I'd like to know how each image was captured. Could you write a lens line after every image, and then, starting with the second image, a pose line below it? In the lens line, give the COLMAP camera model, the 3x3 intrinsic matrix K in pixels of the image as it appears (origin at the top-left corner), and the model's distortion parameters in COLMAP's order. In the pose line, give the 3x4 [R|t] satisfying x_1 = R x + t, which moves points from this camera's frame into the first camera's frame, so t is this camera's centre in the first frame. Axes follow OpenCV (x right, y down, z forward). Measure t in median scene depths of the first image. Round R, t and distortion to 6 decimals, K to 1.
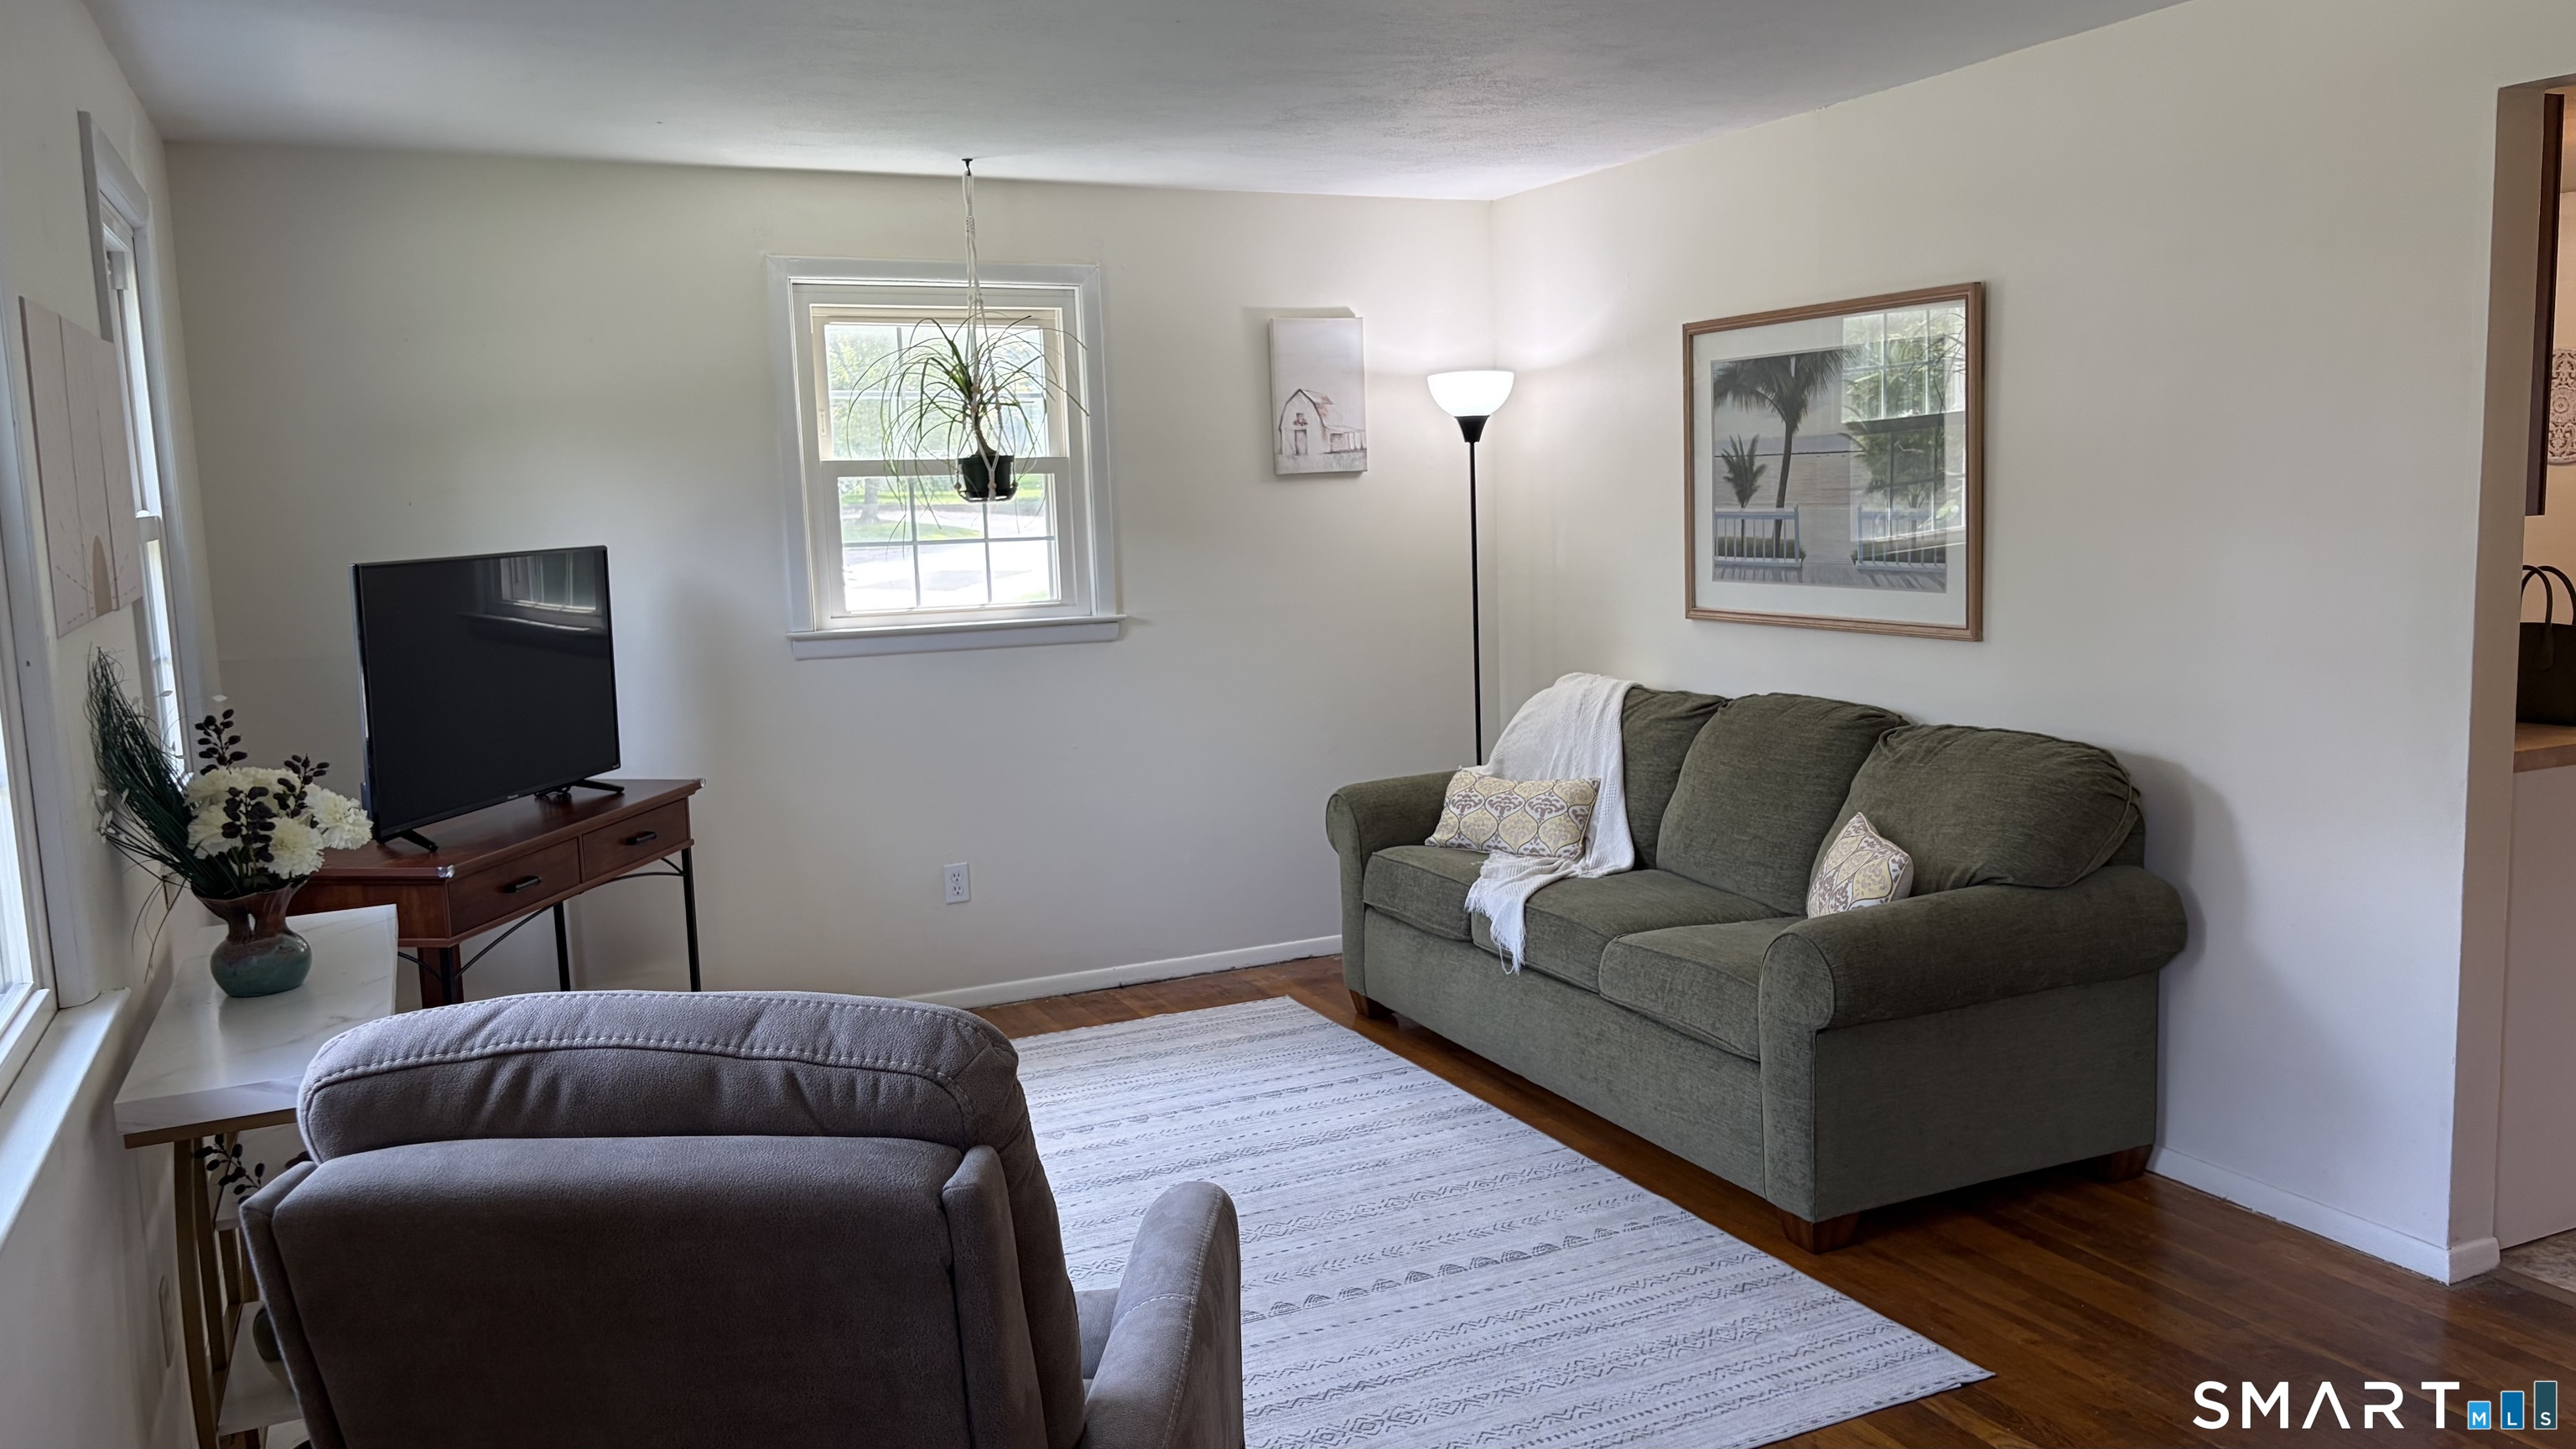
lens RADIAL K [[1915.4, 0, 1291.9], [0, 1915.4, 772.6], [0, 0, 1]] dist [0.001606, -0.078024]
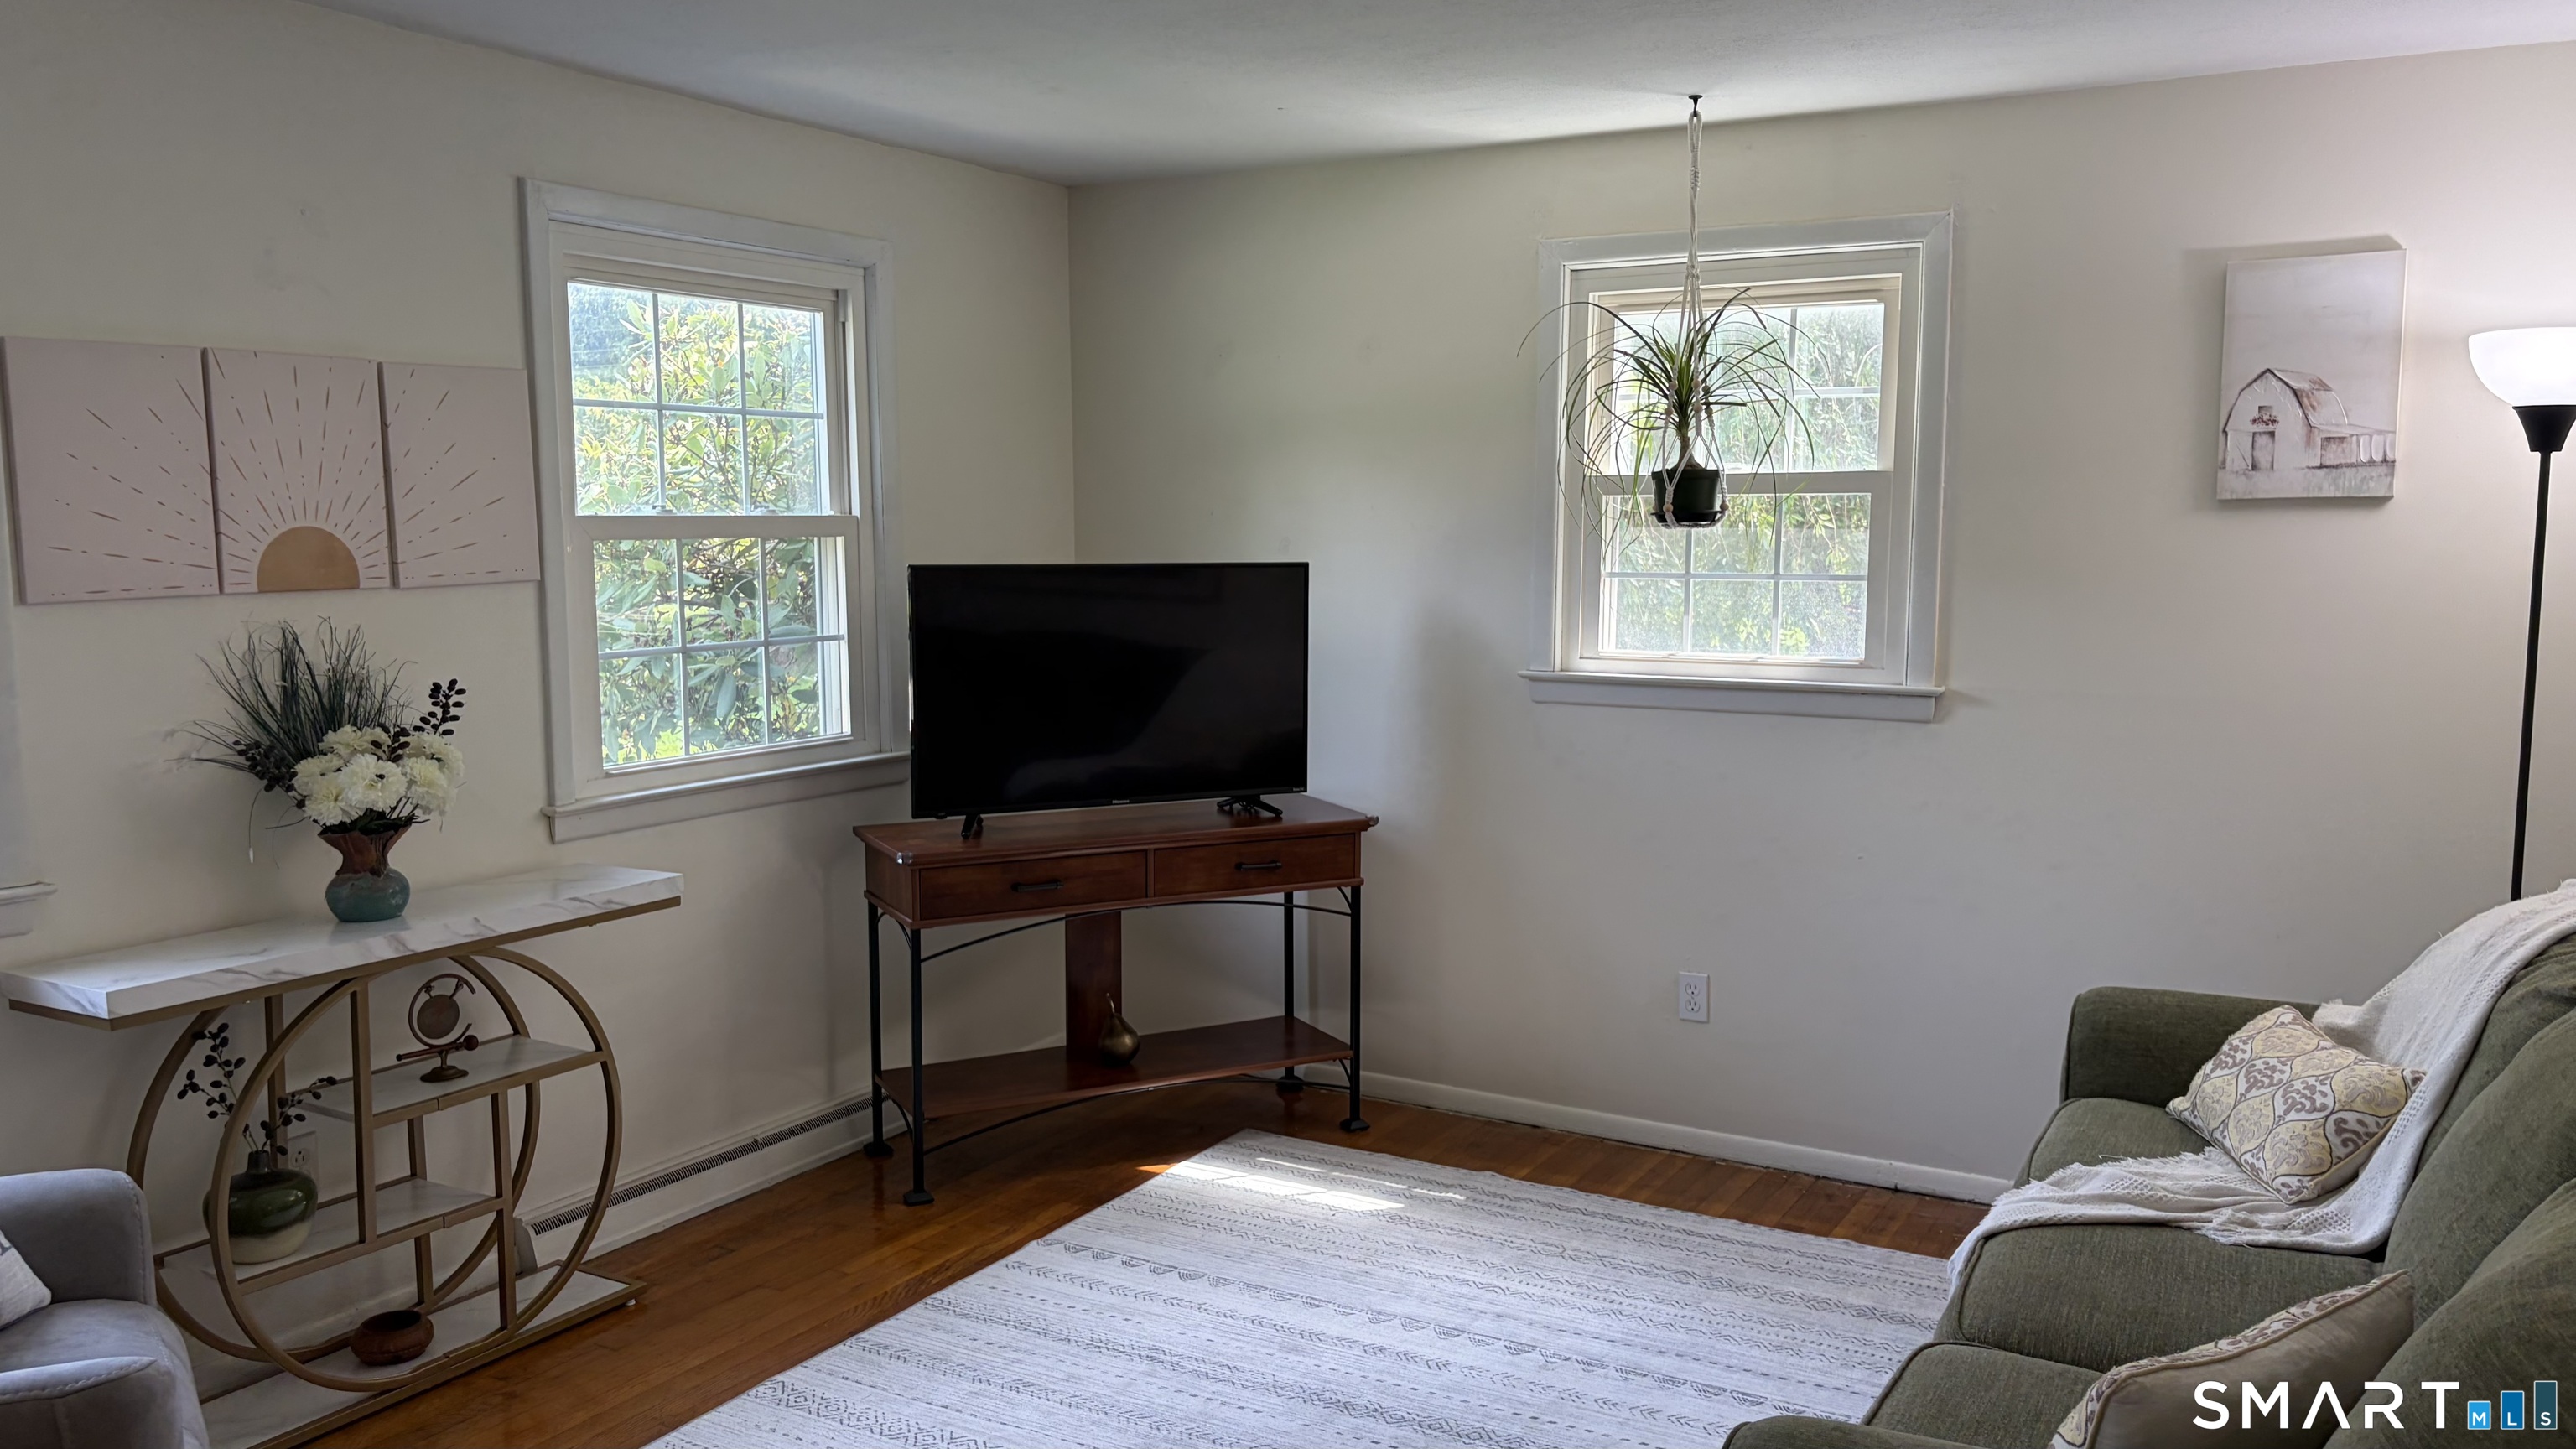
lens RADIAL K [[1938.4, 0, 1299.3], [0, 1938.4, 724.5], [0, 0, 1]] dist [0.068079, -0.080724]
pose [[0.570466, 0.115487, -0.813161, 0.399287], [-0.137541, 0.989516, 0.044044, -0.071823], [0.809723, 0.086717, 0.580370, 0.394634]]
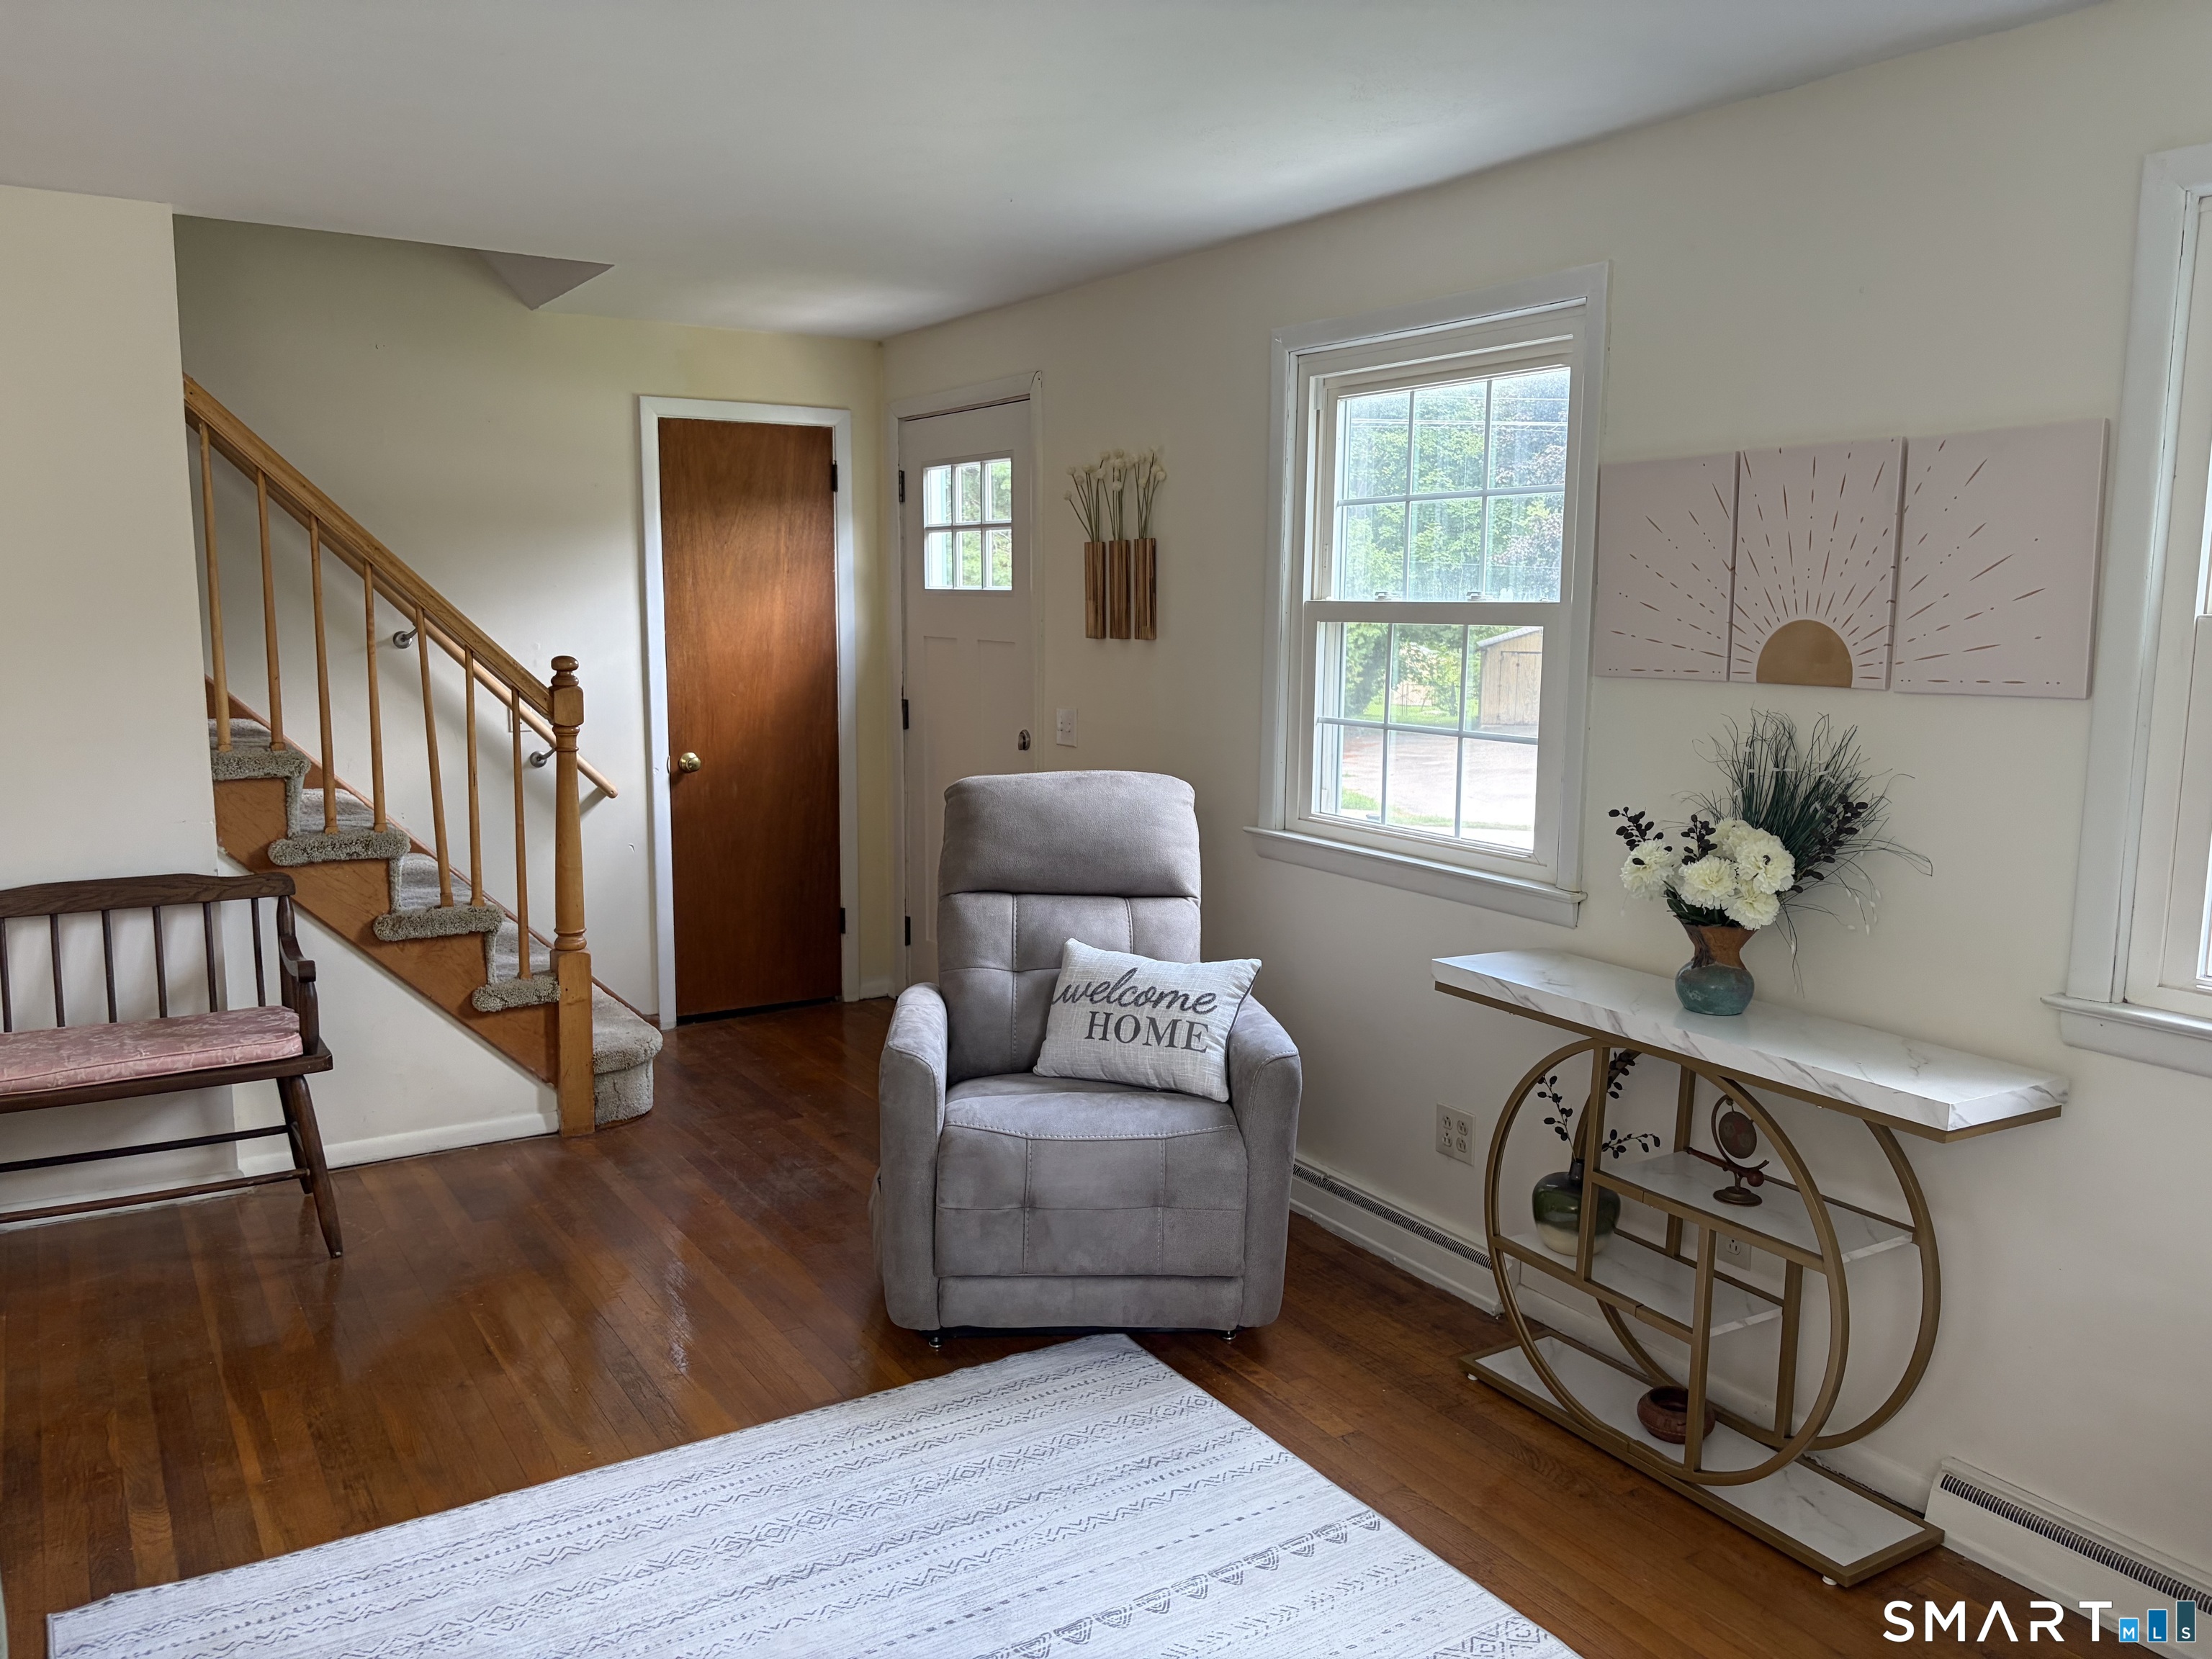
lens RADIAL K [[1661.2, 0, 1106.0], [0, 1661.2, 829.5], [0, 0, 1]] dist [0.053517, -0.064598]
pose [[-0.992721, 0.032210, -0.116050, -0.024784], [-0.002700, 0.957379, 0.288821, -0.153178], [0.120407, 0.287032, -0.950324, 1.001305]]
